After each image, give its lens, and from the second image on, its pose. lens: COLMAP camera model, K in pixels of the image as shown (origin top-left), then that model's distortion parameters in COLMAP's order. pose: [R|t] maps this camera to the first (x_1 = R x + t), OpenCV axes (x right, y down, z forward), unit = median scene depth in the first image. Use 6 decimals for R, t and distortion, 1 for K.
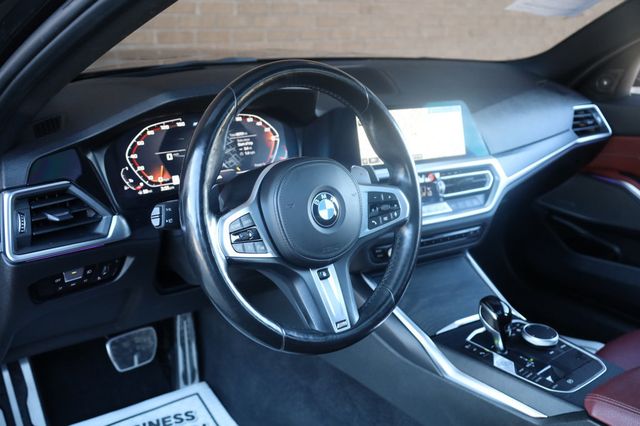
lens RADIAL K [[645.1, 0, 320.0], [0, 645.1, 213.0], [0, 0, 1]] dist [-0.010708, -0.009249]
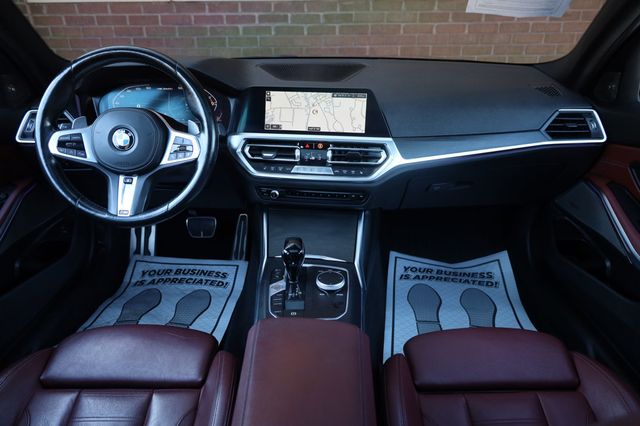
lens RADIAL K [[445.6, 0, 320.0], [0, 445.6, 213.0], [0, 0, 1]] dist [0.006123, 0.000949]
pose [[0.764665, 0.218139, -0.606385, 0.855590], [-0.177224, 0.975867, 0.127572, -0.043230], [0.619580, 0.009916, 0.784871, 0.331452]]
